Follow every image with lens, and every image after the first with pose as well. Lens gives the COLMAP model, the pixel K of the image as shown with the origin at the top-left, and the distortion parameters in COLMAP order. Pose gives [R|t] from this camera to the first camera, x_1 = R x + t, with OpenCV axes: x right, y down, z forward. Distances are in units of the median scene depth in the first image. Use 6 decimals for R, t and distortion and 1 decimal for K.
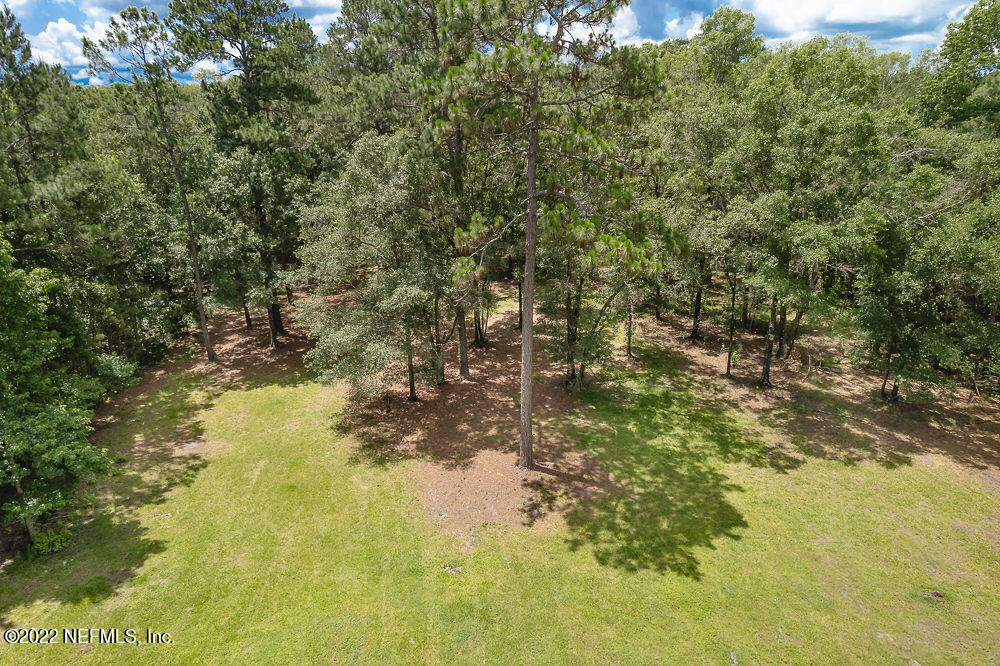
lens RADIAL K [[647.7, 0, 505.3], [0, 647.7, 332.5], [0, 0, 1]] dist [-0.075576, 0.079083]
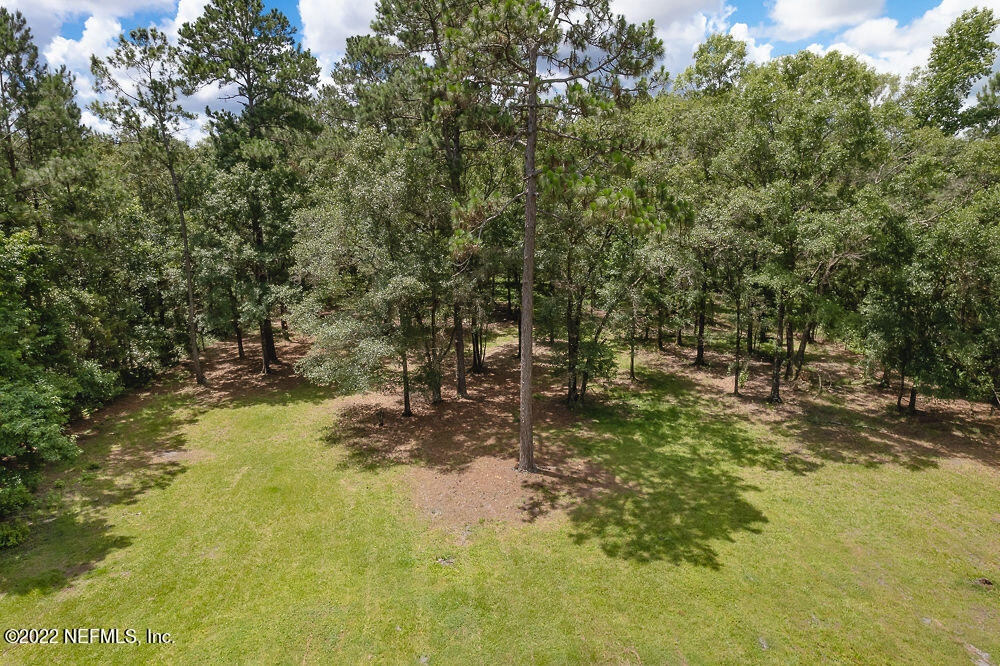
lens RADIAL K [[647.7, 0, 505.3], [0, 647.7, 332.5], [0, 0, 1]] dist [-0.075576, 0.079083]
pose [[0.999999, -0.001105, 0.000829, 0.001210], [0.001203, 0.991642, -0.129011, 0.129138], [-0.000679, 0.129012, 0.991643, 0.046428]]
